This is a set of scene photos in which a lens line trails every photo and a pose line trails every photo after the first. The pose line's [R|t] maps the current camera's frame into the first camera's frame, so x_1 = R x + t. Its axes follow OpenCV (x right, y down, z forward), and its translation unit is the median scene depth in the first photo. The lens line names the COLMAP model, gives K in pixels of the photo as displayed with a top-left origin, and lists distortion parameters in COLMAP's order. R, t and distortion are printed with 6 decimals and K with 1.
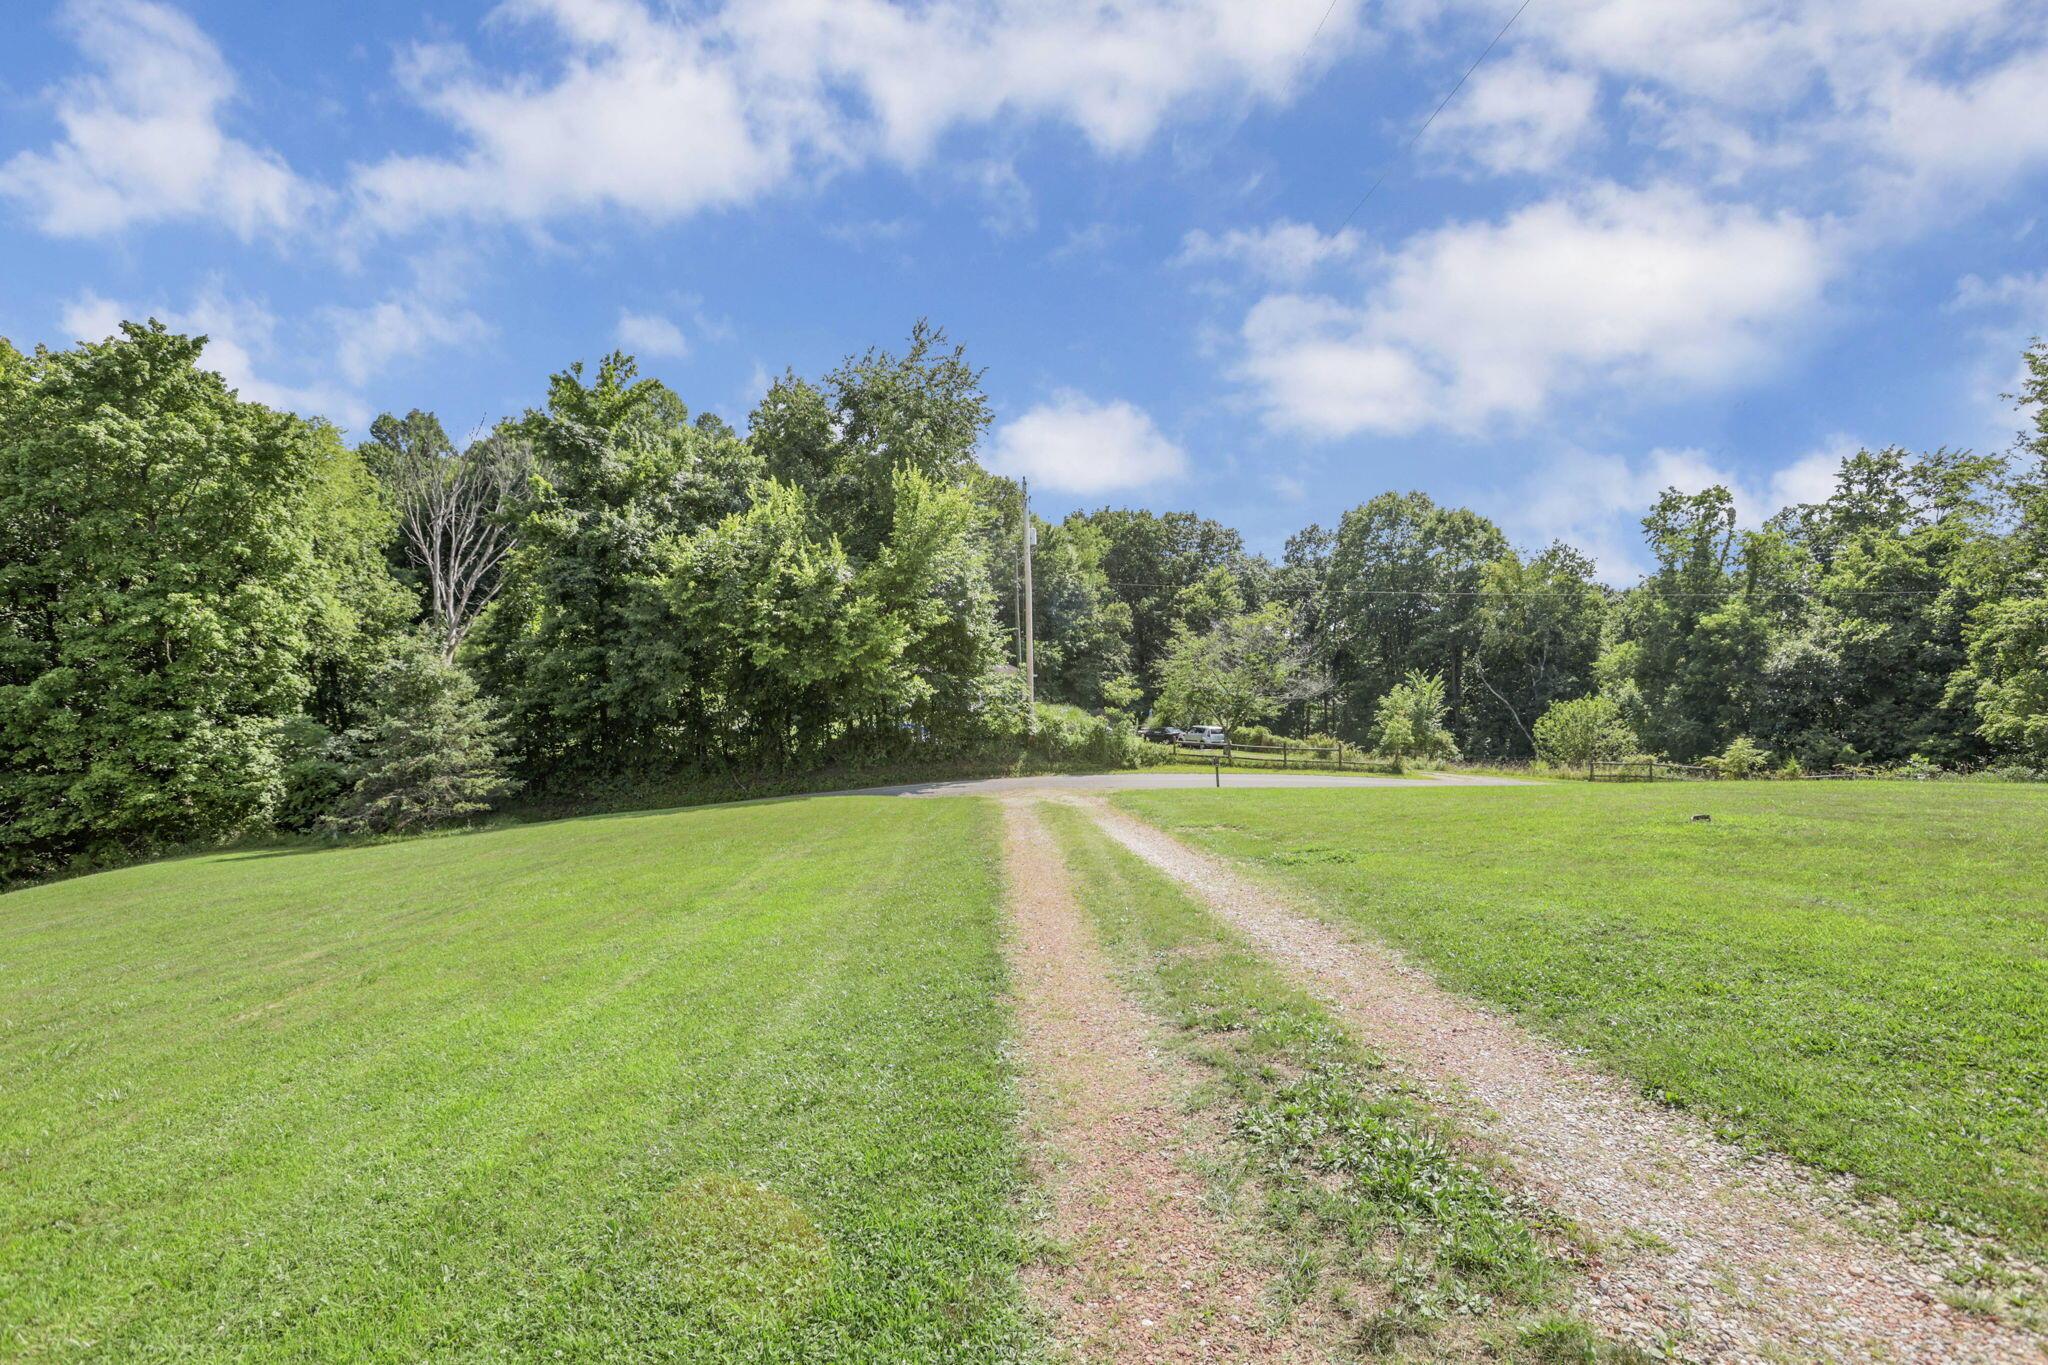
lens RADIAL K [[971.2, 0, 1036.6], [0, 971.2, 699.4], [0, 0, 1]] dist [-0.009437, 0.001734]
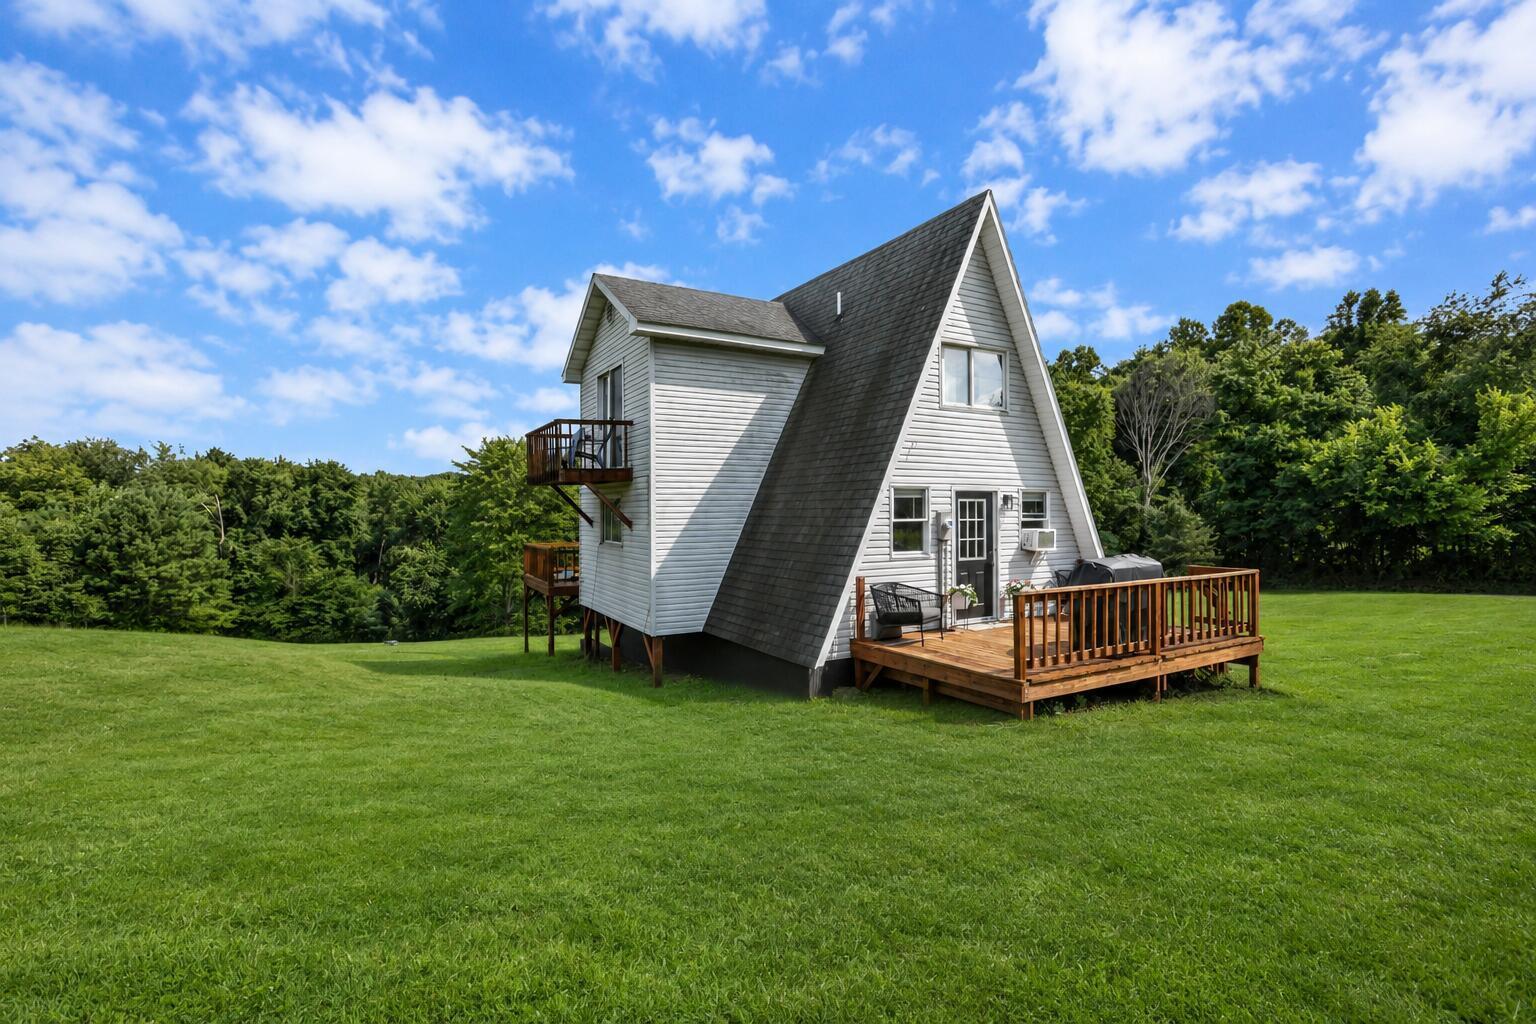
lens RADIAL K [[728.4, 0, 756.1], [0, 728.4, 500.5], [0, 0, 1]] dist [-0.009437, 0.001734]
pose [[0.617094, 0.023191, -0.786547, 0.049818], [-0.030635, 0.999516, 0.005434, -0.030754], [0.786293, 0.020742, 0.617506, -0.604982]]
